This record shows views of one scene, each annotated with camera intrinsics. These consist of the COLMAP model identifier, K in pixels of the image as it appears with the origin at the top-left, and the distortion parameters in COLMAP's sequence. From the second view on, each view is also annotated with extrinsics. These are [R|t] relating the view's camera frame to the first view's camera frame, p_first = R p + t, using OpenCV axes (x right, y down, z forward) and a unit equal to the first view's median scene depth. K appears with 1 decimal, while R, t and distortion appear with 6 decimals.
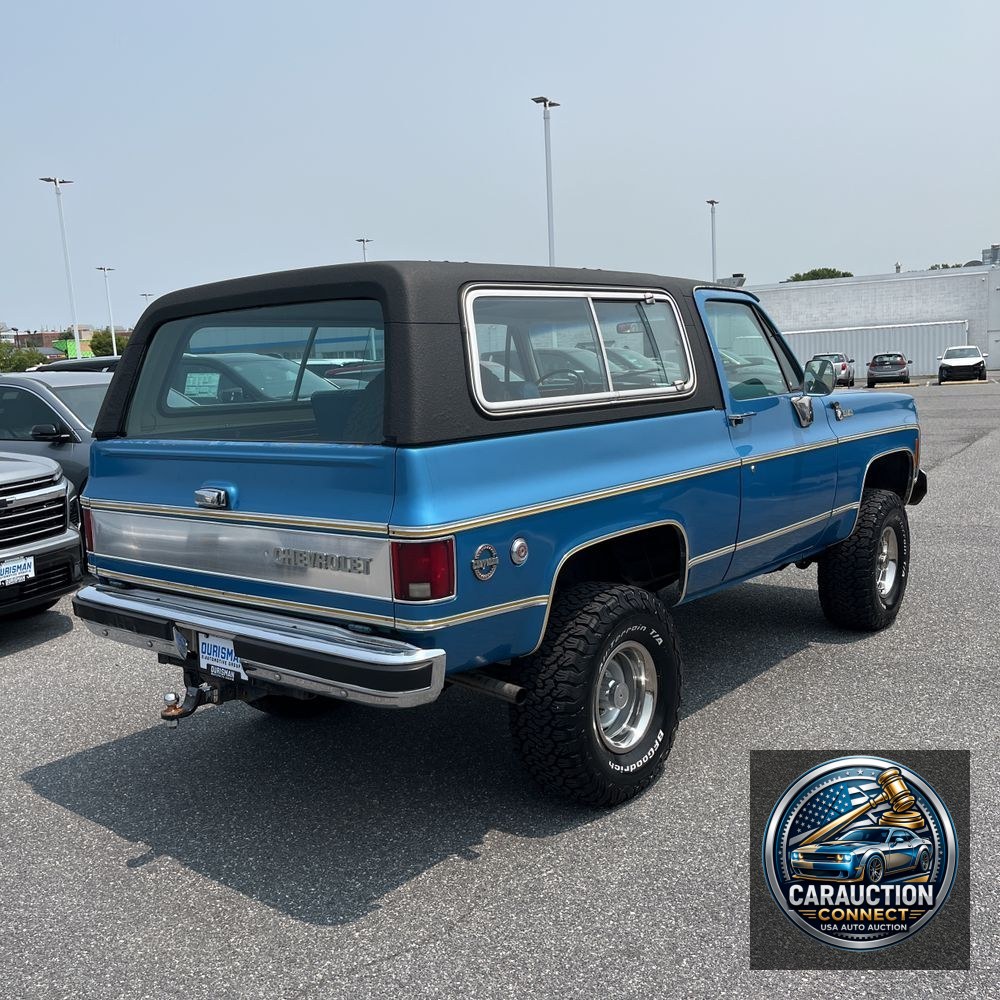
lens RADIAL K [[1013.2, 0, 505.8], [0, 1013.2, 498.3], [0, 0, 1]] dist [0.075234, -0.138807]
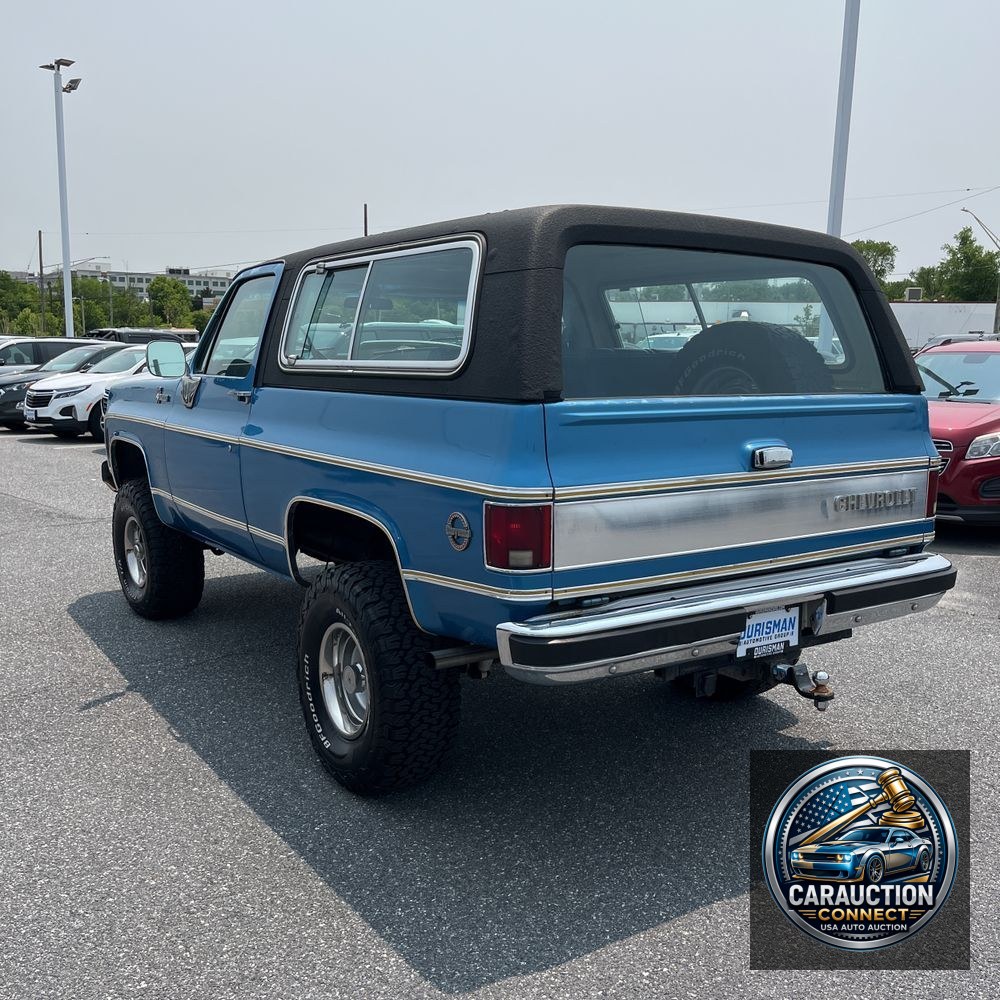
lens RADIAL K [[1021.4, 0, 500.0], [0, 1021.4, 500.0], [0, 0, 1]] dist [0.001157, -0.025929]
pose [[0.288056, -0.084365, 0.953890, -1.199435], [0.101409, 0.993198, 0.057219, -0.038652], [-0.952229, 0.080250, 0.294652, 0.941219]]
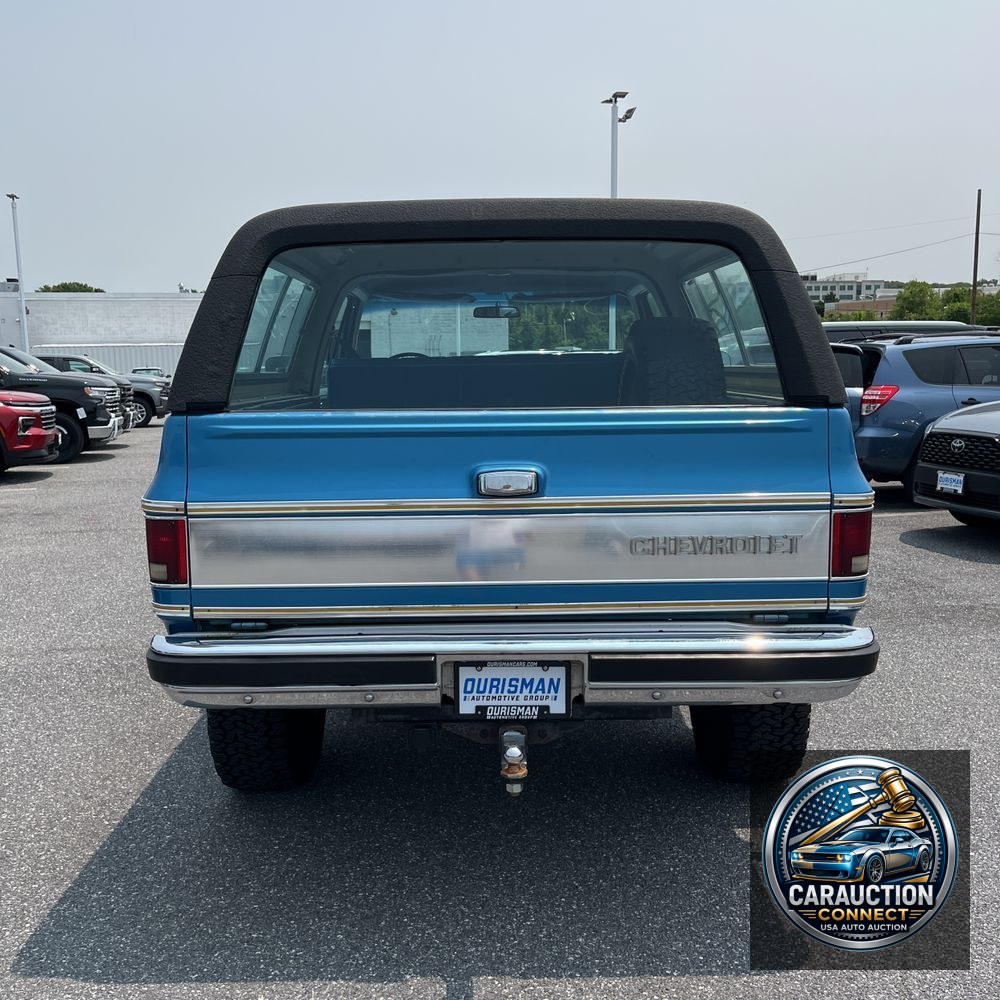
lens RADIAL K [[1003.3, 0, 520.2], [0, 1003.3, 496.3], [0, 0, 1]] dist [0.055125, -0.040593]
pose [[0.767528, -0.047079, 0.639284, -0.741421], [0.058722, 0.998270, 0.003014, 0.007657], [-0.638320, 0.035227, 0.768965, 0.407705]]
